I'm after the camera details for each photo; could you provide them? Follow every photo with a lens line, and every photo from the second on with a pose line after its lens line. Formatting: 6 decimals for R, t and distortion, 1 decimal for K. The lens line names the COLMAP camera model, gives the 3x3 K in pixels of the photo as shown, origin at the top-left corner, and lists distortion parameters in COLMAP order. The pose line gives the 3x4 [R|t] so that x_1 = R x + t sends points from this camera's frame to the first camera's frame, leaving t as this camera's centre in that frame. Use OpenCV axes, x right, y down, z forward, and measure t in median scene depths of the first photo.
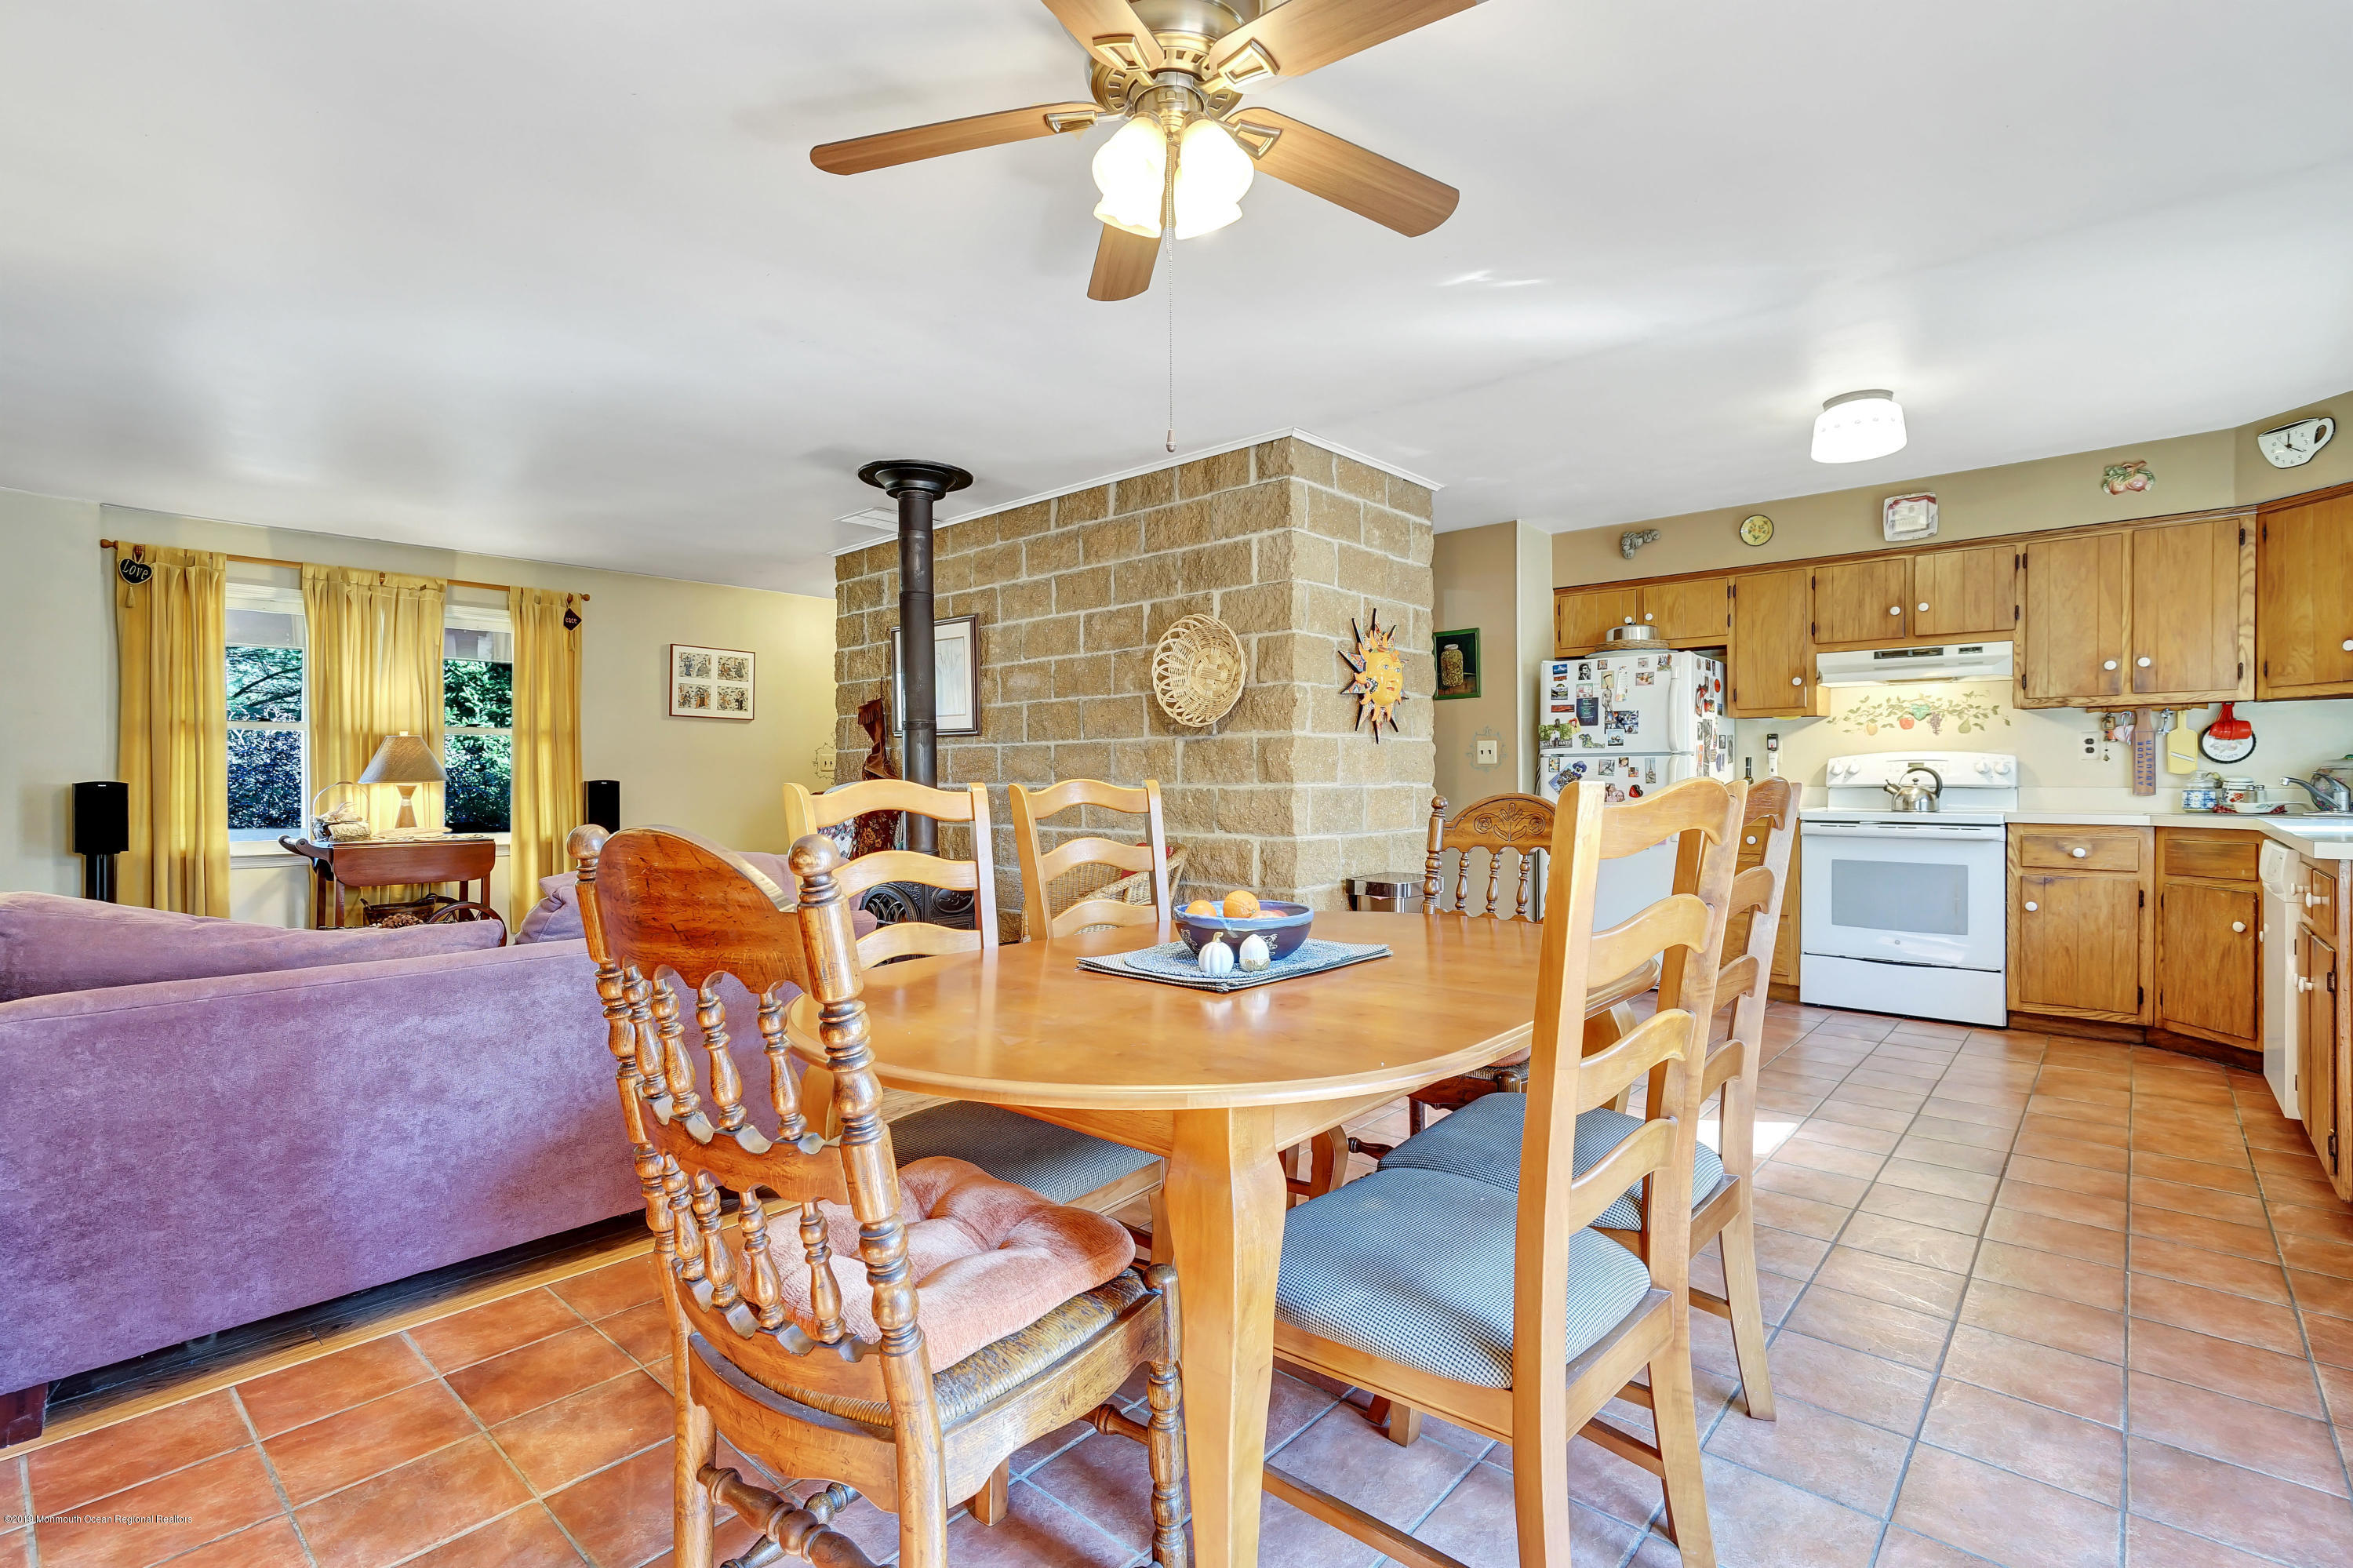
lens RADIAL K [[1078.4, 0, 1181.1], [0, 1078.4, 781.9], [0, 0, 1]] dist [-0.001587, -0.000297]
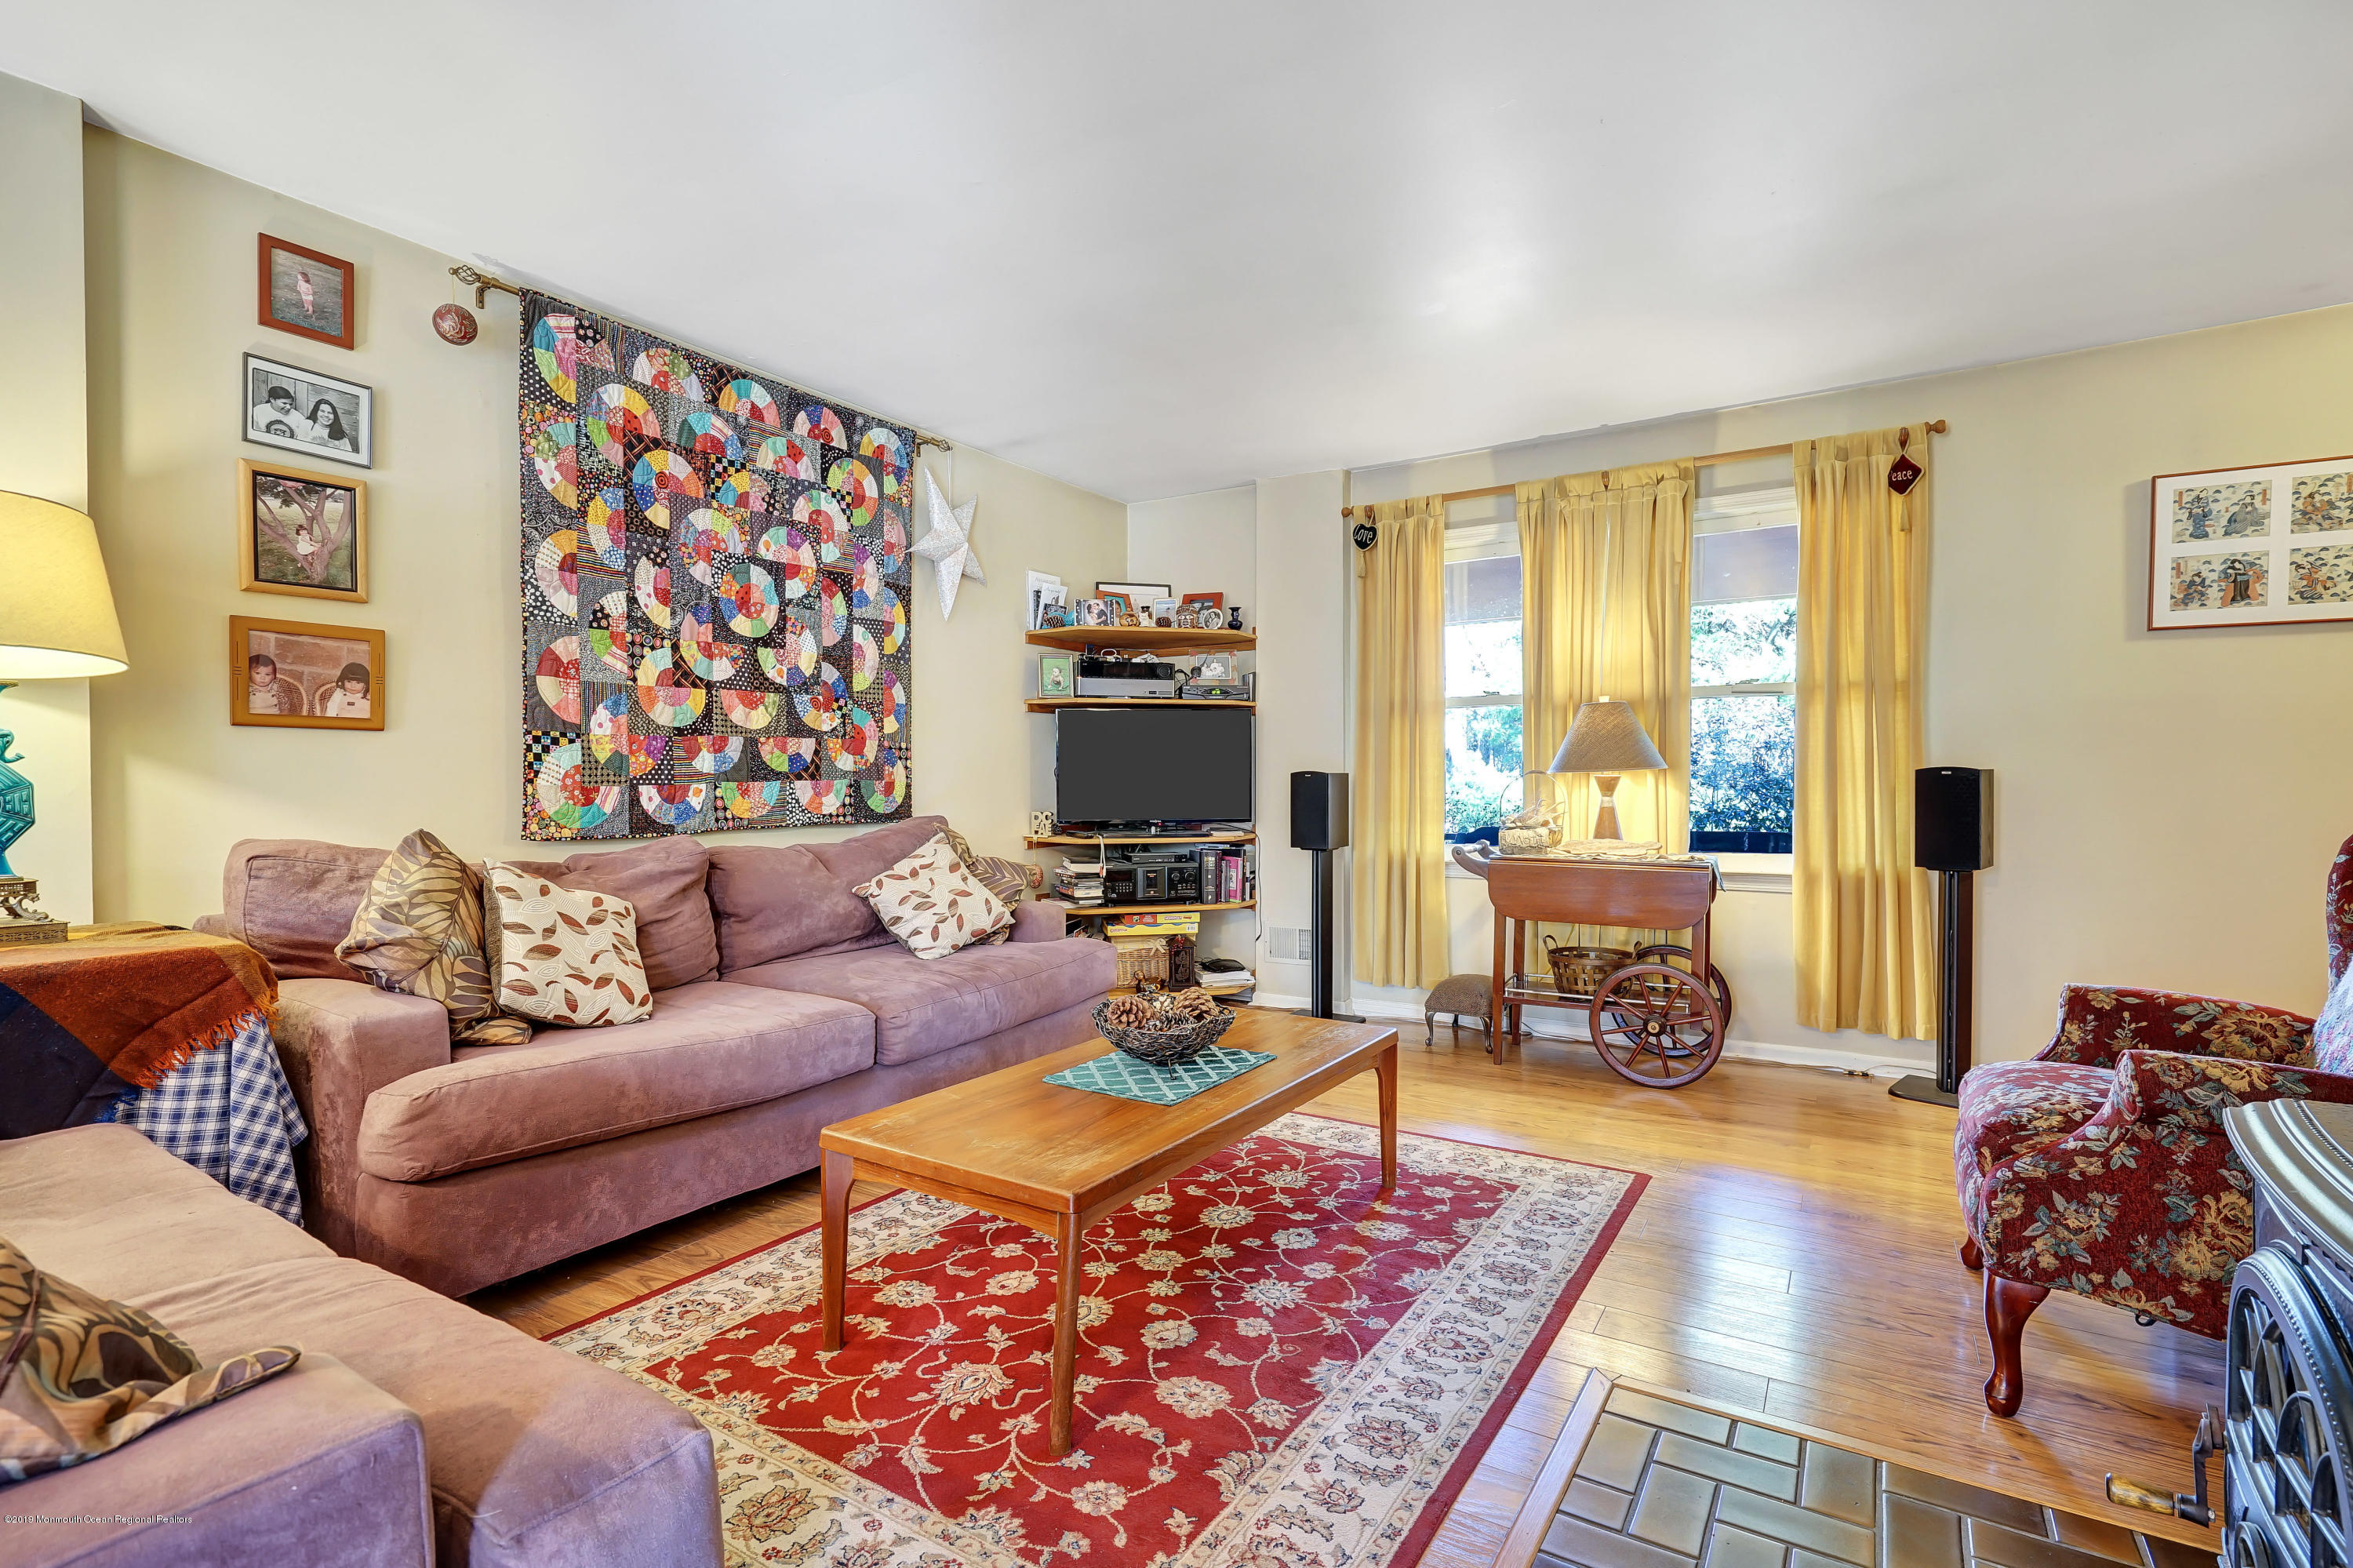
lens RADIAL K [[1092.7, 0, 1179.6], [0, 1092.7, 783.7], [0, 0, 1]] dist [0.001661, 0.001374]
pose [[0.160266, 0.008904, -0.987034, -0.101862], [-0.001558, 0.999960, 0.008767, 0.002985], [0.987073, 0.000133, 0.160273, 0.743480]]
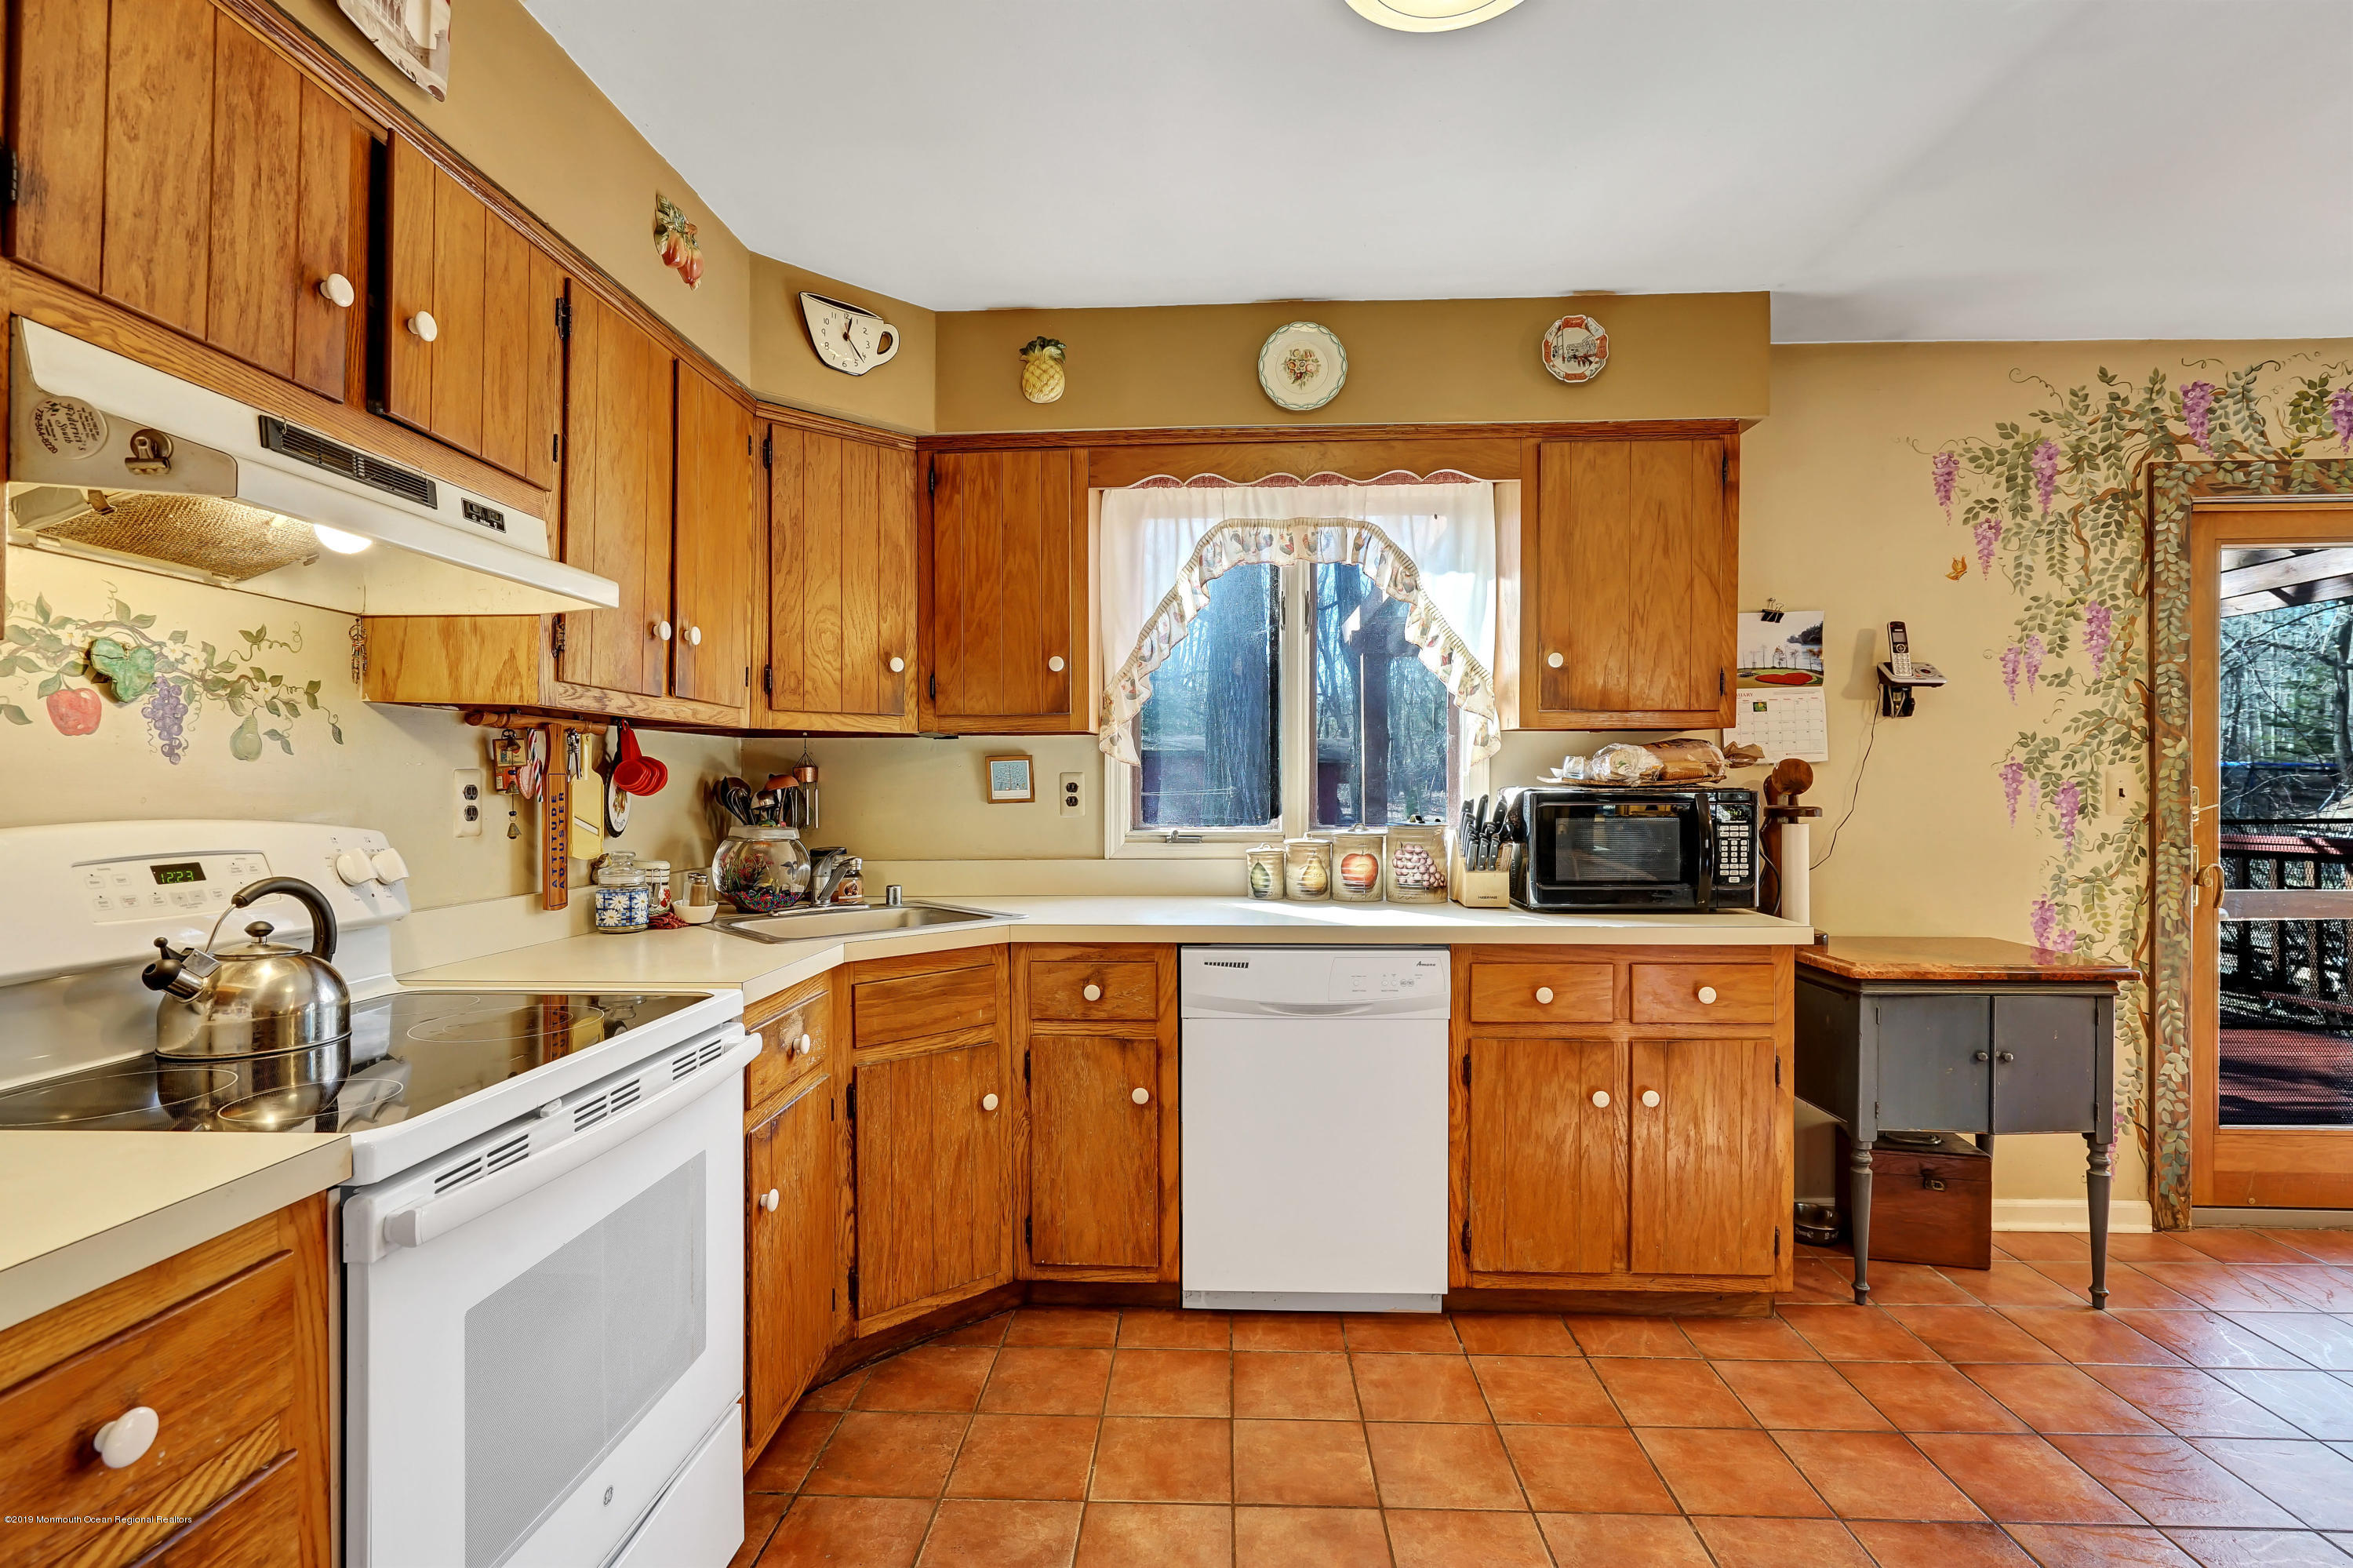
lens RADIAL K [[1083.1, 0, 1179.6], [0, 1083.1, 787.0], [0, 0, 1]] dist [-0.004425, 0.001774]
pose [[-0.630999, 0.003454, 0.775776, 0.335631], [0.008080, 0.999965, 0.002120, -0.037429], [-0.775742, 0.007606, -0.631005, 1.027333]]
